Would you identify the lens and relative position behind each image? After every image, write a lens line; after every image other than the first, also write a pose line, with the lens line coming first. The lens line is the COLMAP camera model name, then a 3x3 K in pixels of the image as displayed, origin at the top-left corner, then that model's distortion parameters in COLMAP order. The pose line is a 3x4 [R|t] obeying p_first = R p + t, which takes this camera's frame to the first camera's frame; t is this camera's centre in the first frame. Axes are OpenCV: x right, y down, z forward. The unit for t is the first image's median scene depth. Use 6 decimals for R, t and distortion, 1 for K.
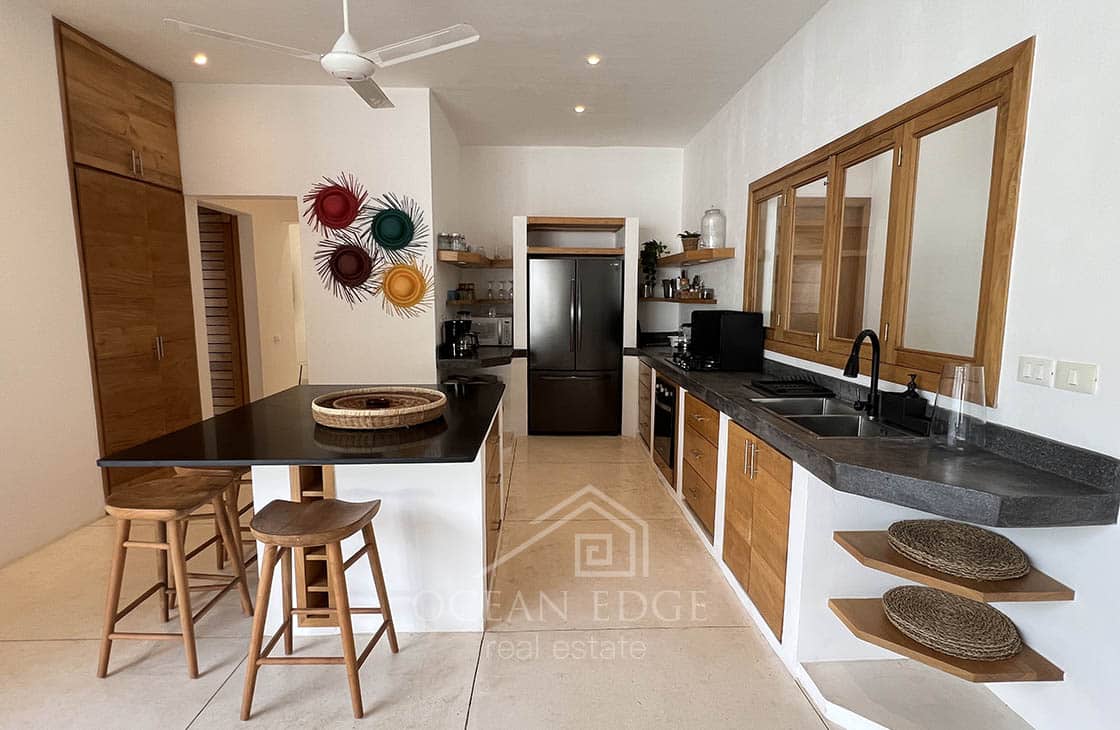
lens RADIAL K [[563.9, 0, 560.7], [0, 563.9, 370.4], [0, 0, 1]] dist [0.001965, -0.000032]
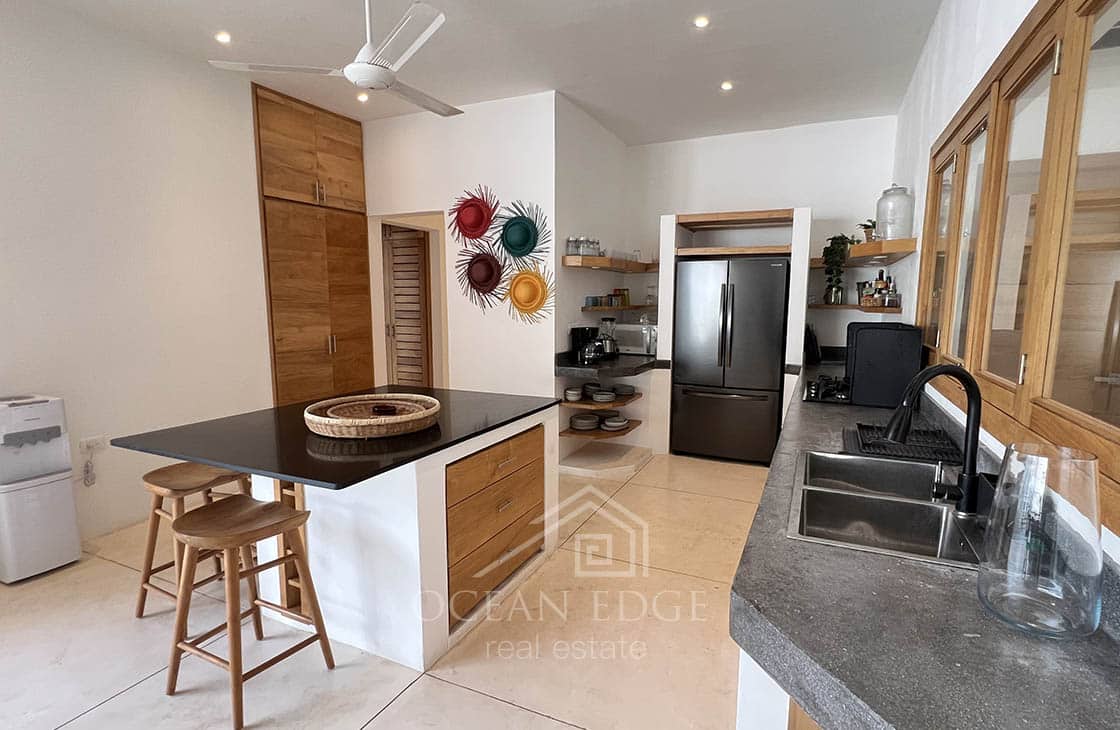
lens RADIAL K [[546.3, 0, 563.2], [0, 546.3, 371.0], [0, 0, 1]] dist [0.004801, 0.000551]
pose [[0.893210, 0.059276, -0.445715, 0.225345], [-0.060942, 0.998085, 0.010608, -0.023466], [0.445491, 0.017687, 0.895112, 0.158772]]
